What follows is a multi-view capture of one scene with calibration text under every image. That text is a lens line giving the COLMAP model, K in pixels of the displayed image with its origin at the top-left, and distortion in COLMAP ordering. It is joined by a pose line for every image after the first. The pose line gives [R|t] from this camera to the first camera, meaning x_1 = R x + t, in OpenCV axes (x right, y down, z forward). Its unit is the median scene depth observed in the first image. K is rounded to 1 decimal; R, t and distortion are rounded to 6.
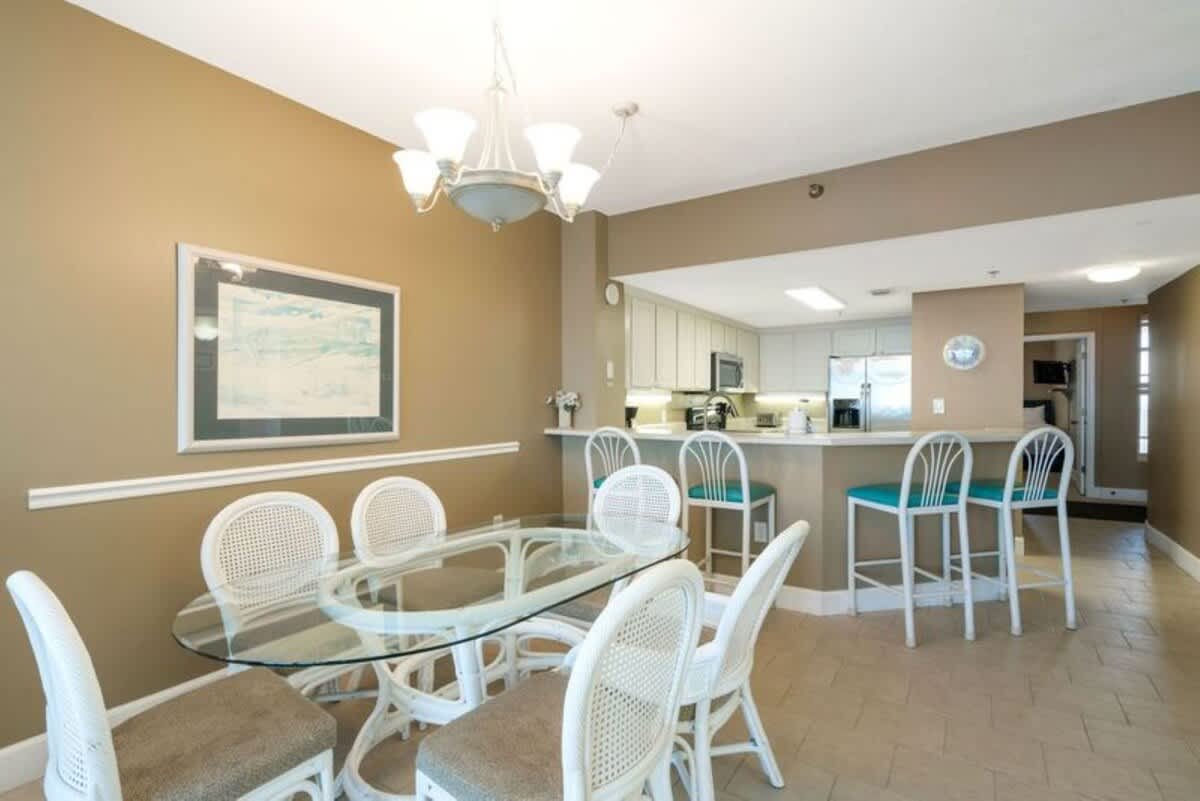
lens RADIAL K [[614.6, 0, 602.5], [0, 614.6, 404.9], [0, 0, 1]] dist [-0.006656, 0.000337]
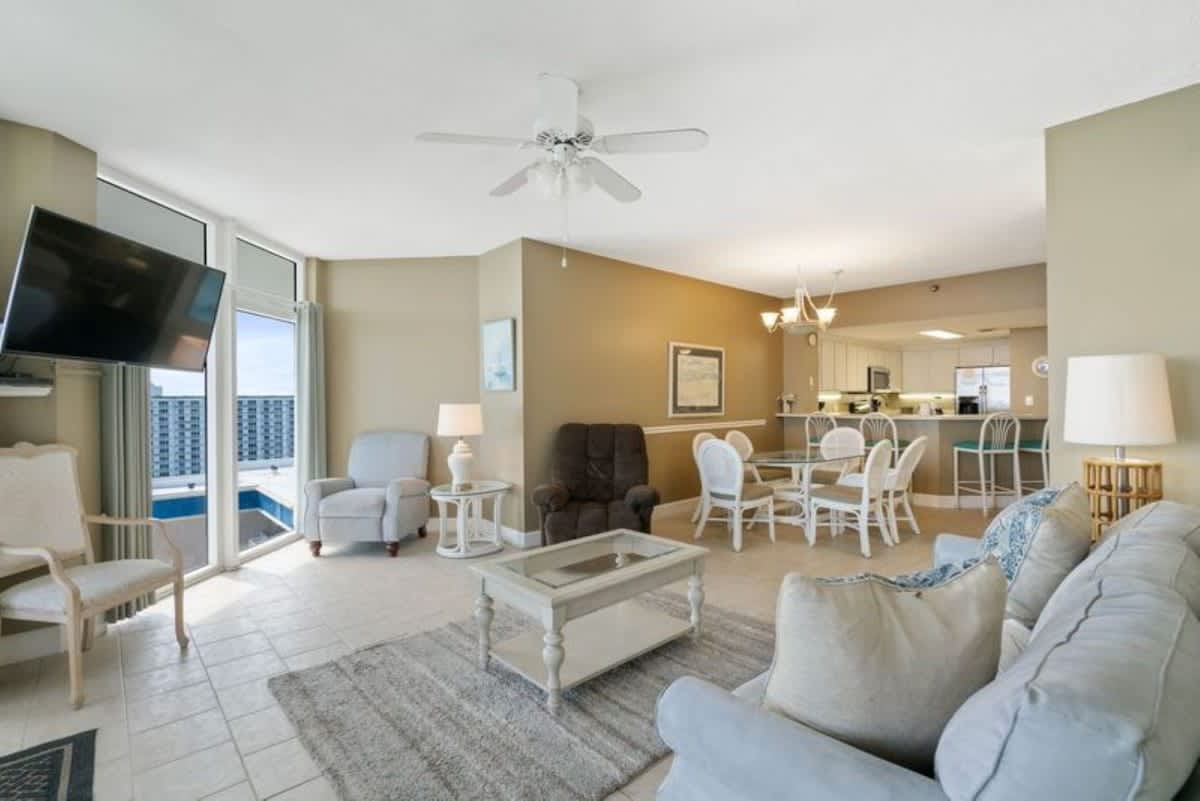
lens RADIAL K [[540.5, 0, 598.0], [0, 540.5, 397.8], [0, 0, 1]] dist [-0.004520, 0.000833]
pose [[0.966292, -0.002944, -0.257430, -0.249843], [0.001277, 0.999977, -0.006644, 0.002039], [0.257444, 0.006091, 0.966274, -0.942614]]
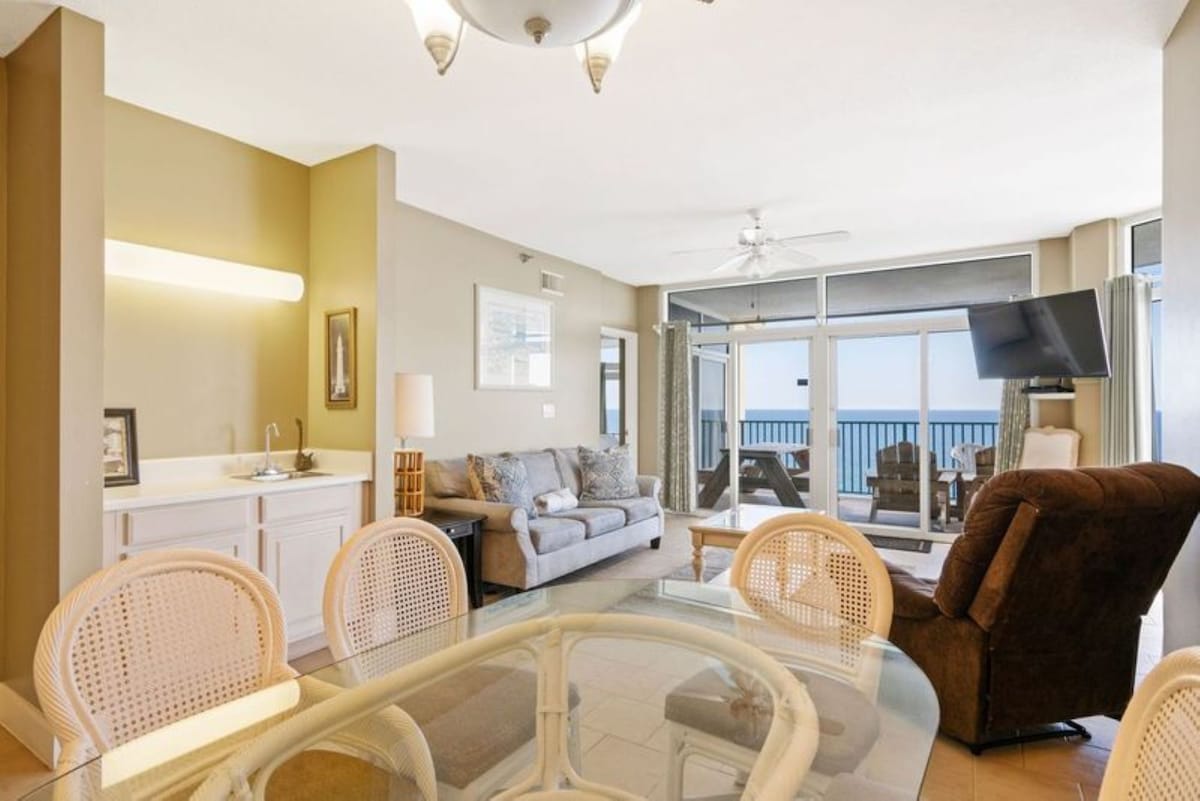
lens RADIAL K [[614.6, 0, 588.2], [0, 614.6, 402.9], [0, 0, 1]] dist [-0.006656, 0.000337]
pose [[-0.999992, -0.000152, -0.004000, -0.118107], [-0.000162, 0.999997, 0.002536, -0.003547], [0.003999, 0.002537, -0.999989, 0.876133]]
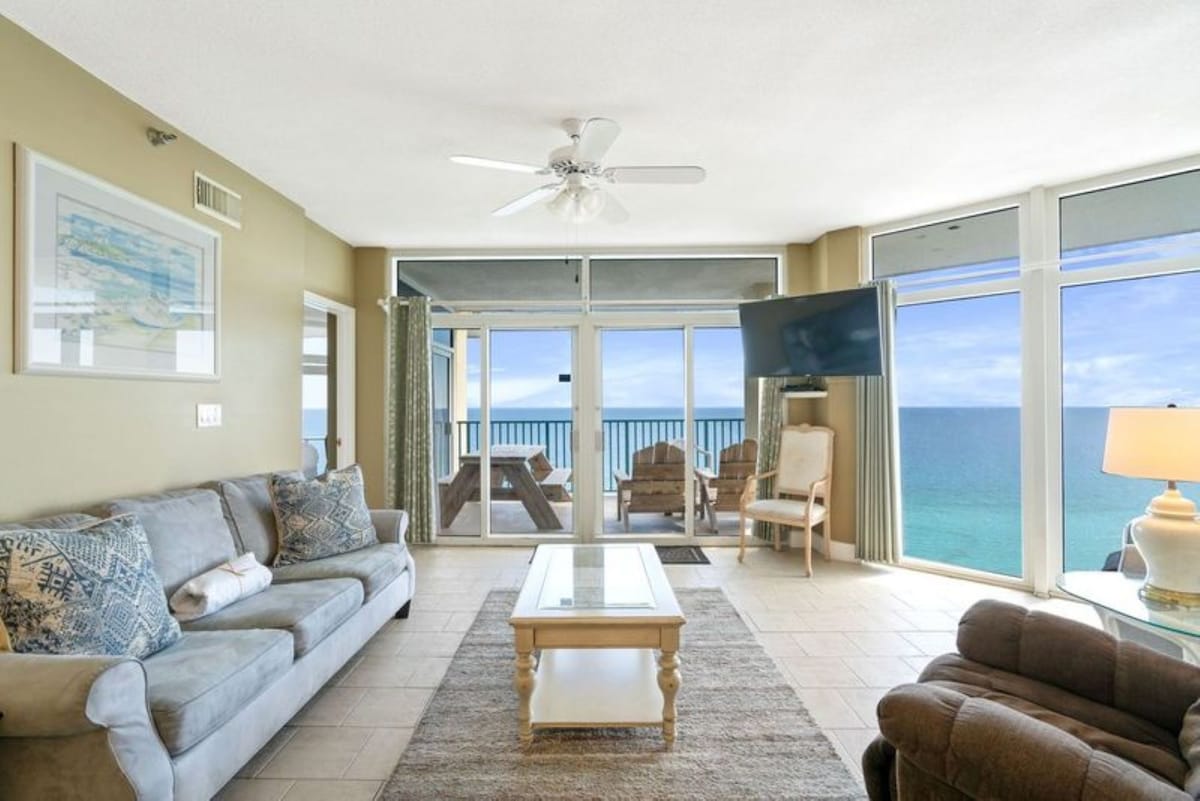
lens RADIAL K [[540.5, 0, 590.6], [0, 540.5, 398.9], [0, 0, 1]] dist [-0.004520, 0.000833]
pose [[-0.851442, -0.001686, -0.524446, -0.086999], [0.000297, 0.999993, -0.003697, -0.000709], [0.524448, -0.003304, -0.851436, 0.318436]]
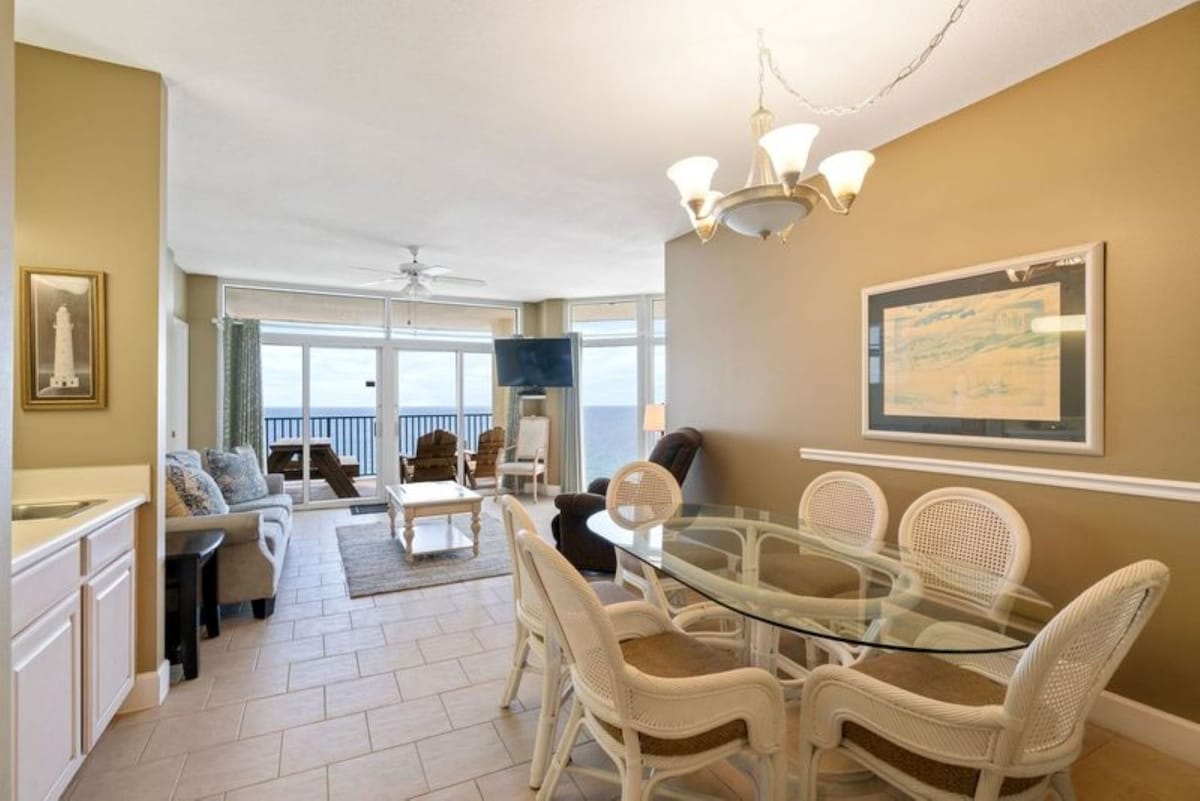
lens RADIAL K [[540.5, 0, 595.6], [0, 540.5, 399.8], [0, 0, 1]] dist [-0.004520, 0.000833]
pose [[-0.502441, -0.002420, -0.864608, 0.460785], [-0.003059, 0.999995, -0.001022, -0.004026], [0.864606, 0.002132, -0.502446, 0.727181]]
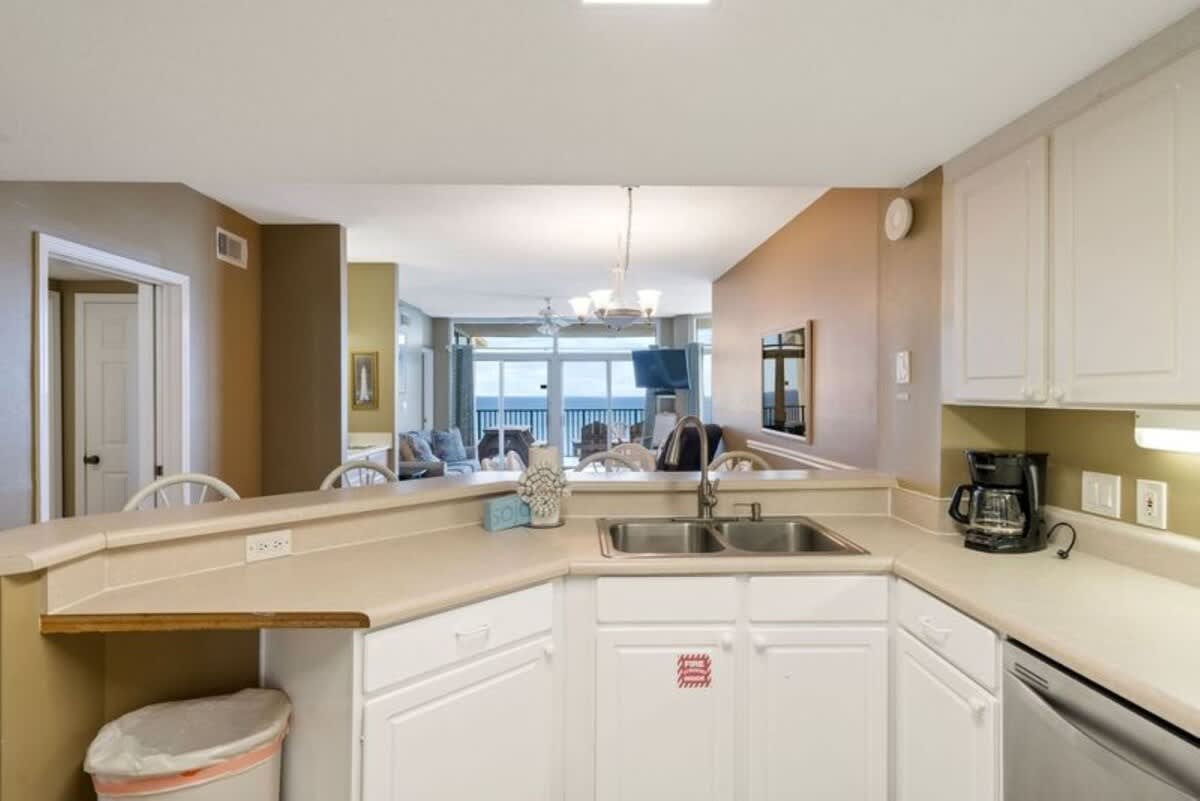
lens RADIAL K [[614.6, 0, 603.7], [0, 614.6, 397.9], [0, 0, 1]] dist [-0.006656, 0.000337]
pose [[-0.821383, 0.003829, -0.570364, 0.651002], [-0.005424, 0.999880, 0.014523, -0.048304], [0.570351, 0.015022, -0.821264, 1.625028]]
